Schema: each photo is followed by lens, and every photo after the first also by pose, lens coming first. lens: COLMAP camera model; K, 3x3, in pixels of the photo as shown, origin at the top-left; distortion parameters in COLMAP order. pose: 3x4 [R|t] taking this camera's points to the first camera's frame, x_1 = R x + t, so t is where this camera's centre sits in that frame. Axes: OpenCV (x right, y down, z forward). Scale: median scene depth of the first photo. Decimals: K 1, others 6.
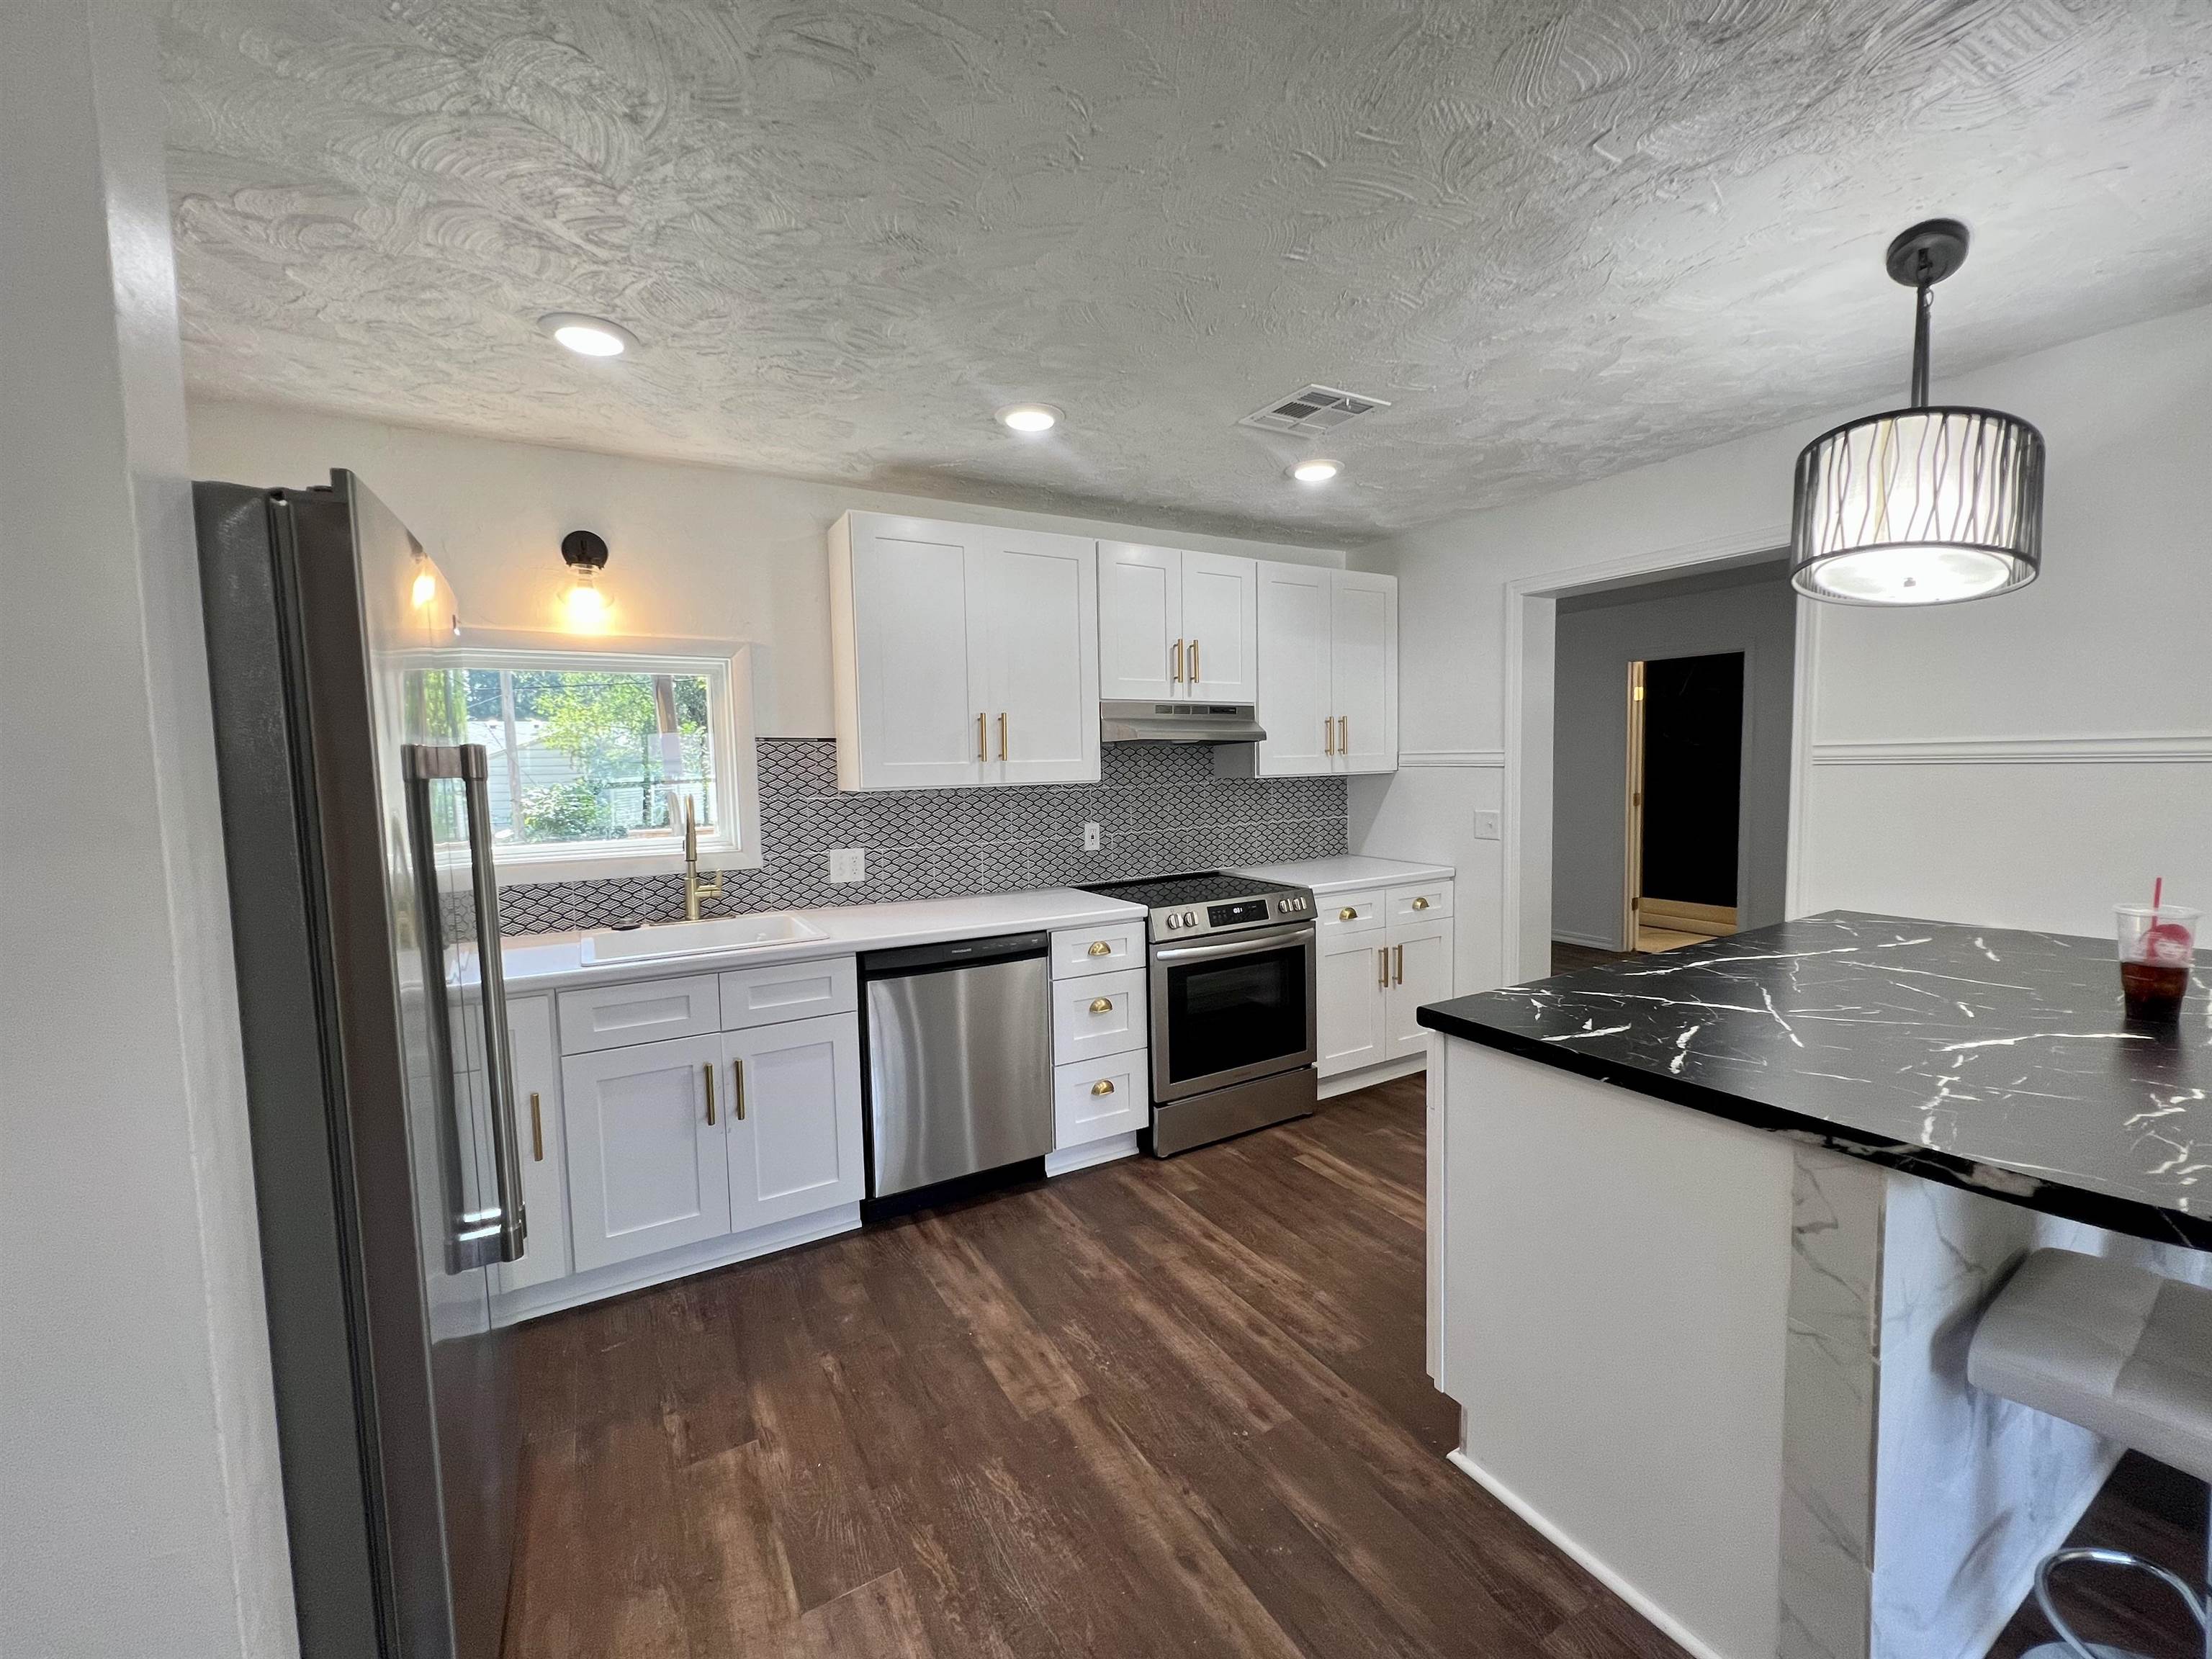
lens RADIAL K [[884.6, 0, 1100.9], [0, 884.6, 822.9], [0, 0, 1]] dist [-0.002578, 0.000636]
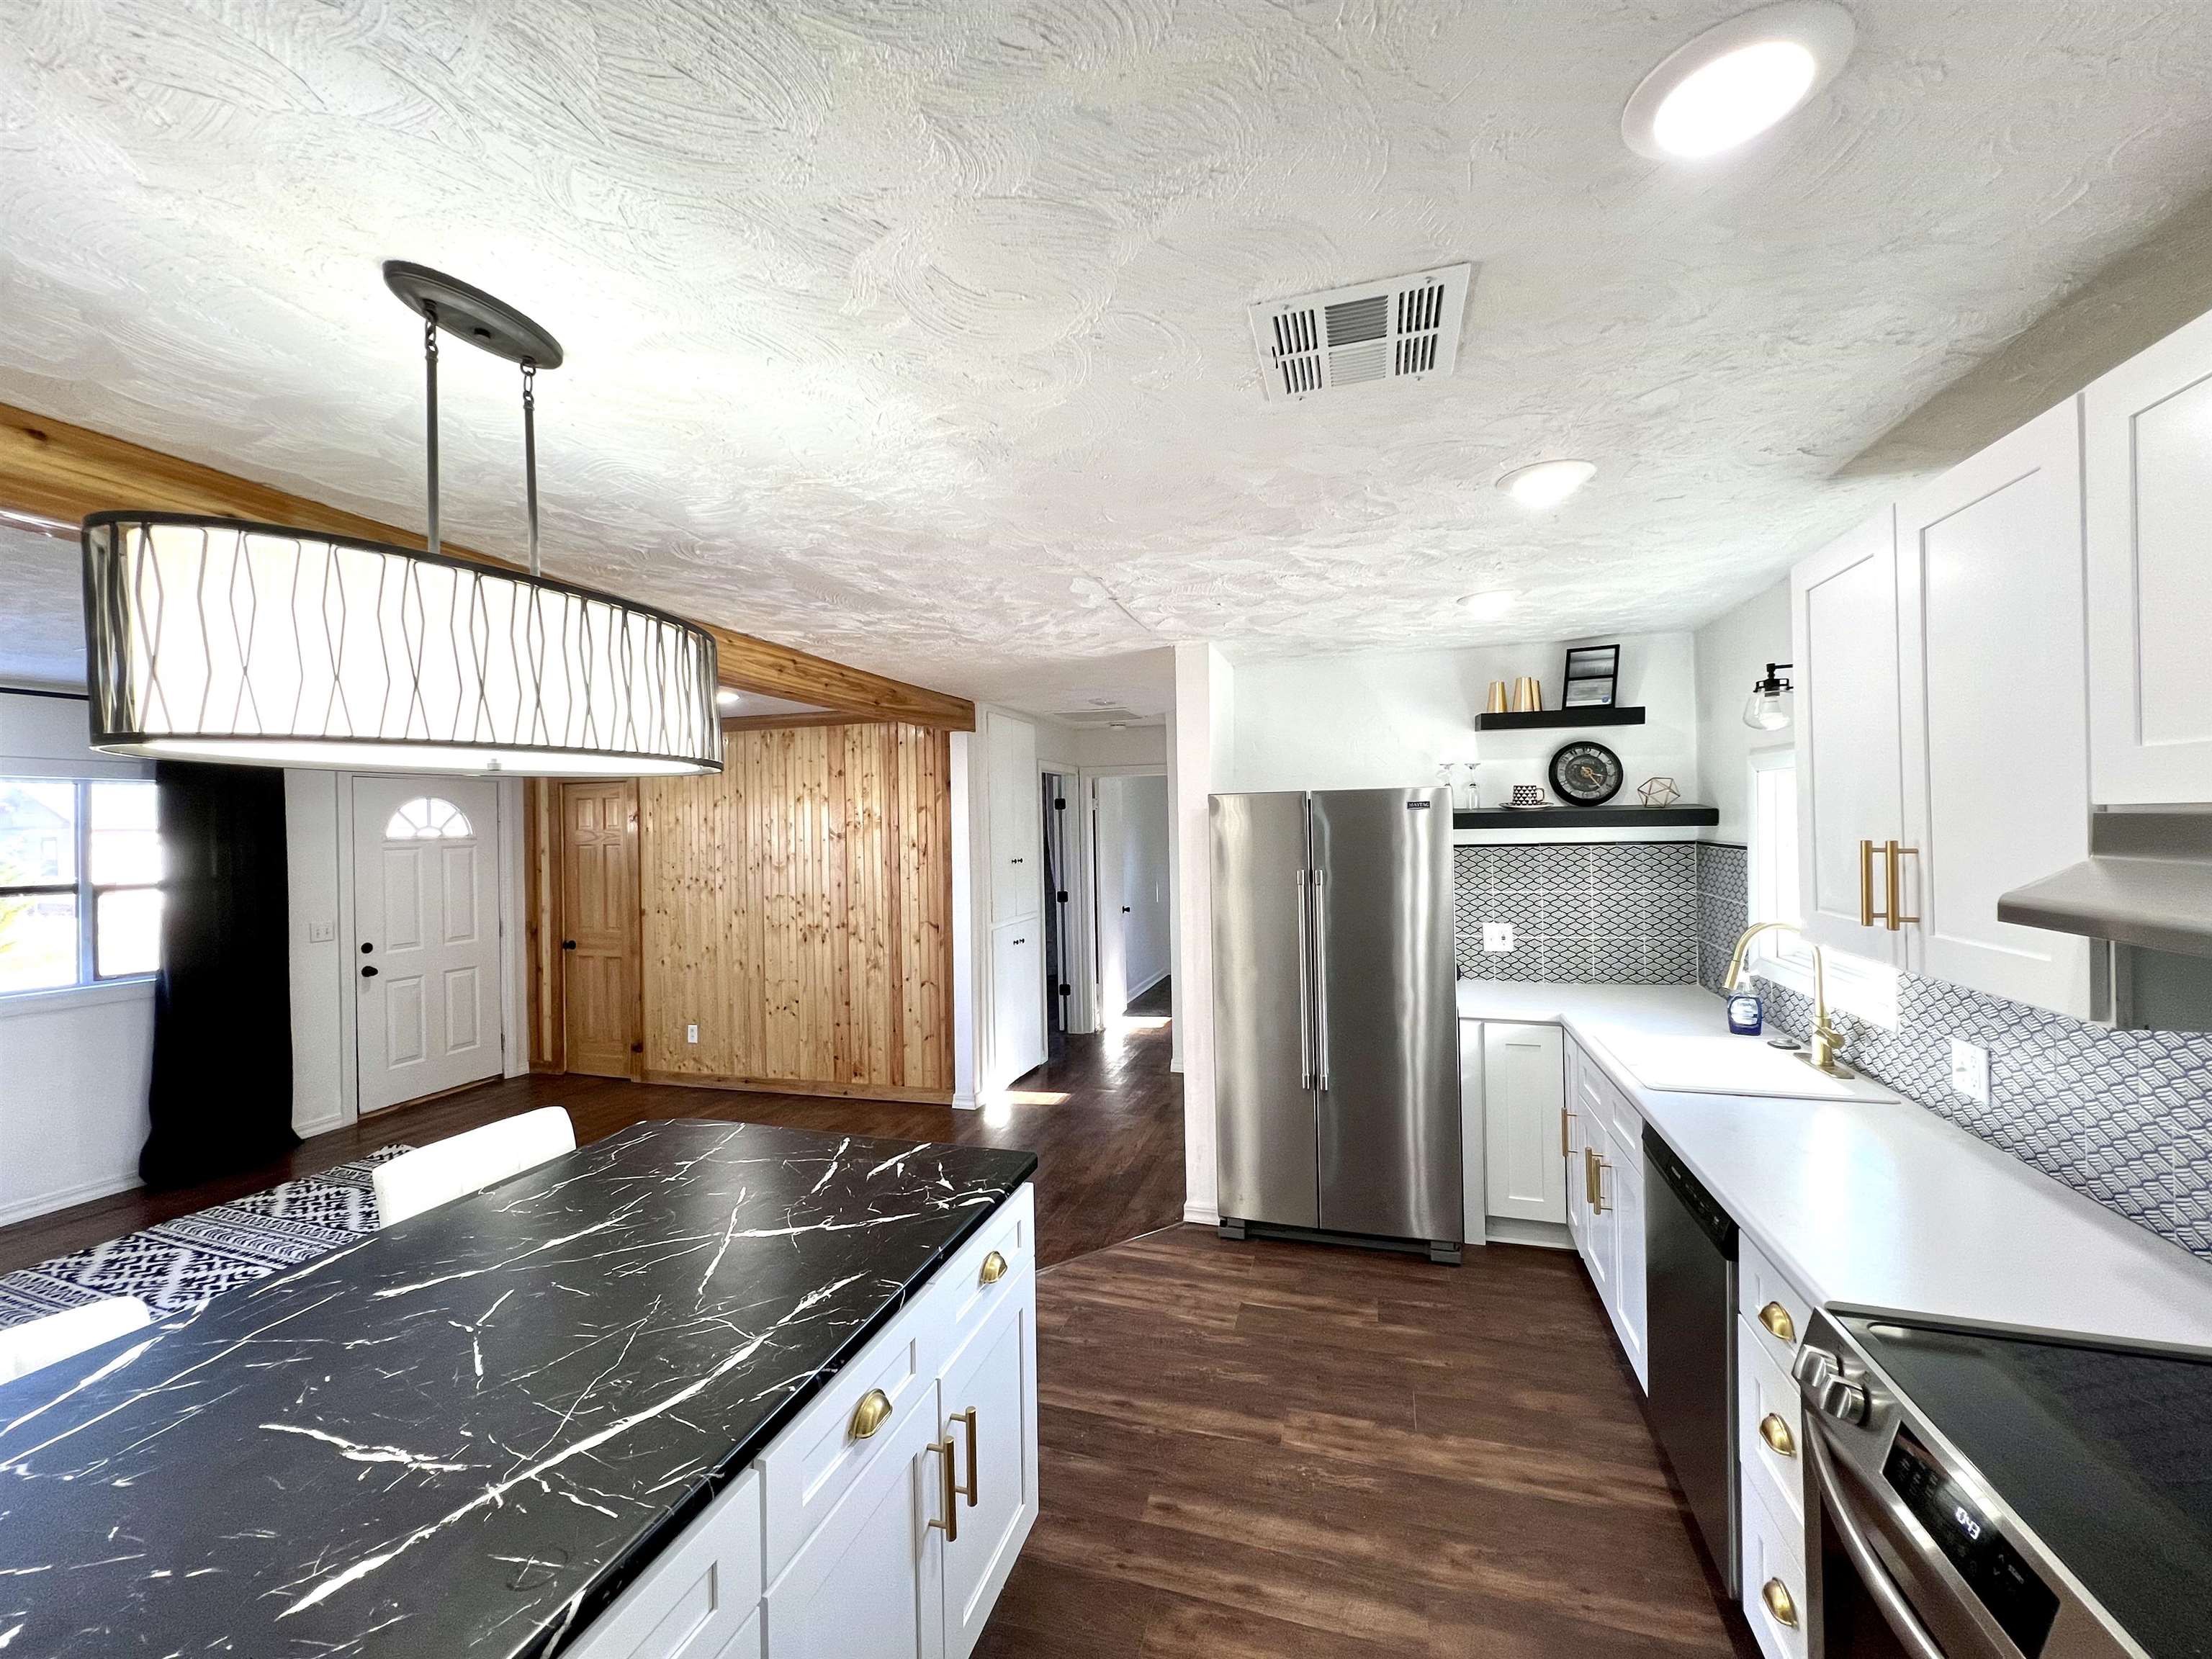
lens RADIAL K [[884.6, 0, 1100.9], [0, 884.6, 822.9], [0, 0, 1]] dist [-0.002578, 0.000636]
pose [[-0.735324, 0.033537, -0.676885, 0.686461], [-0.012759, 0.997913, 0.063303, -0.185950], [0.677595, 0.055184, -0.733362, 1.219763]]
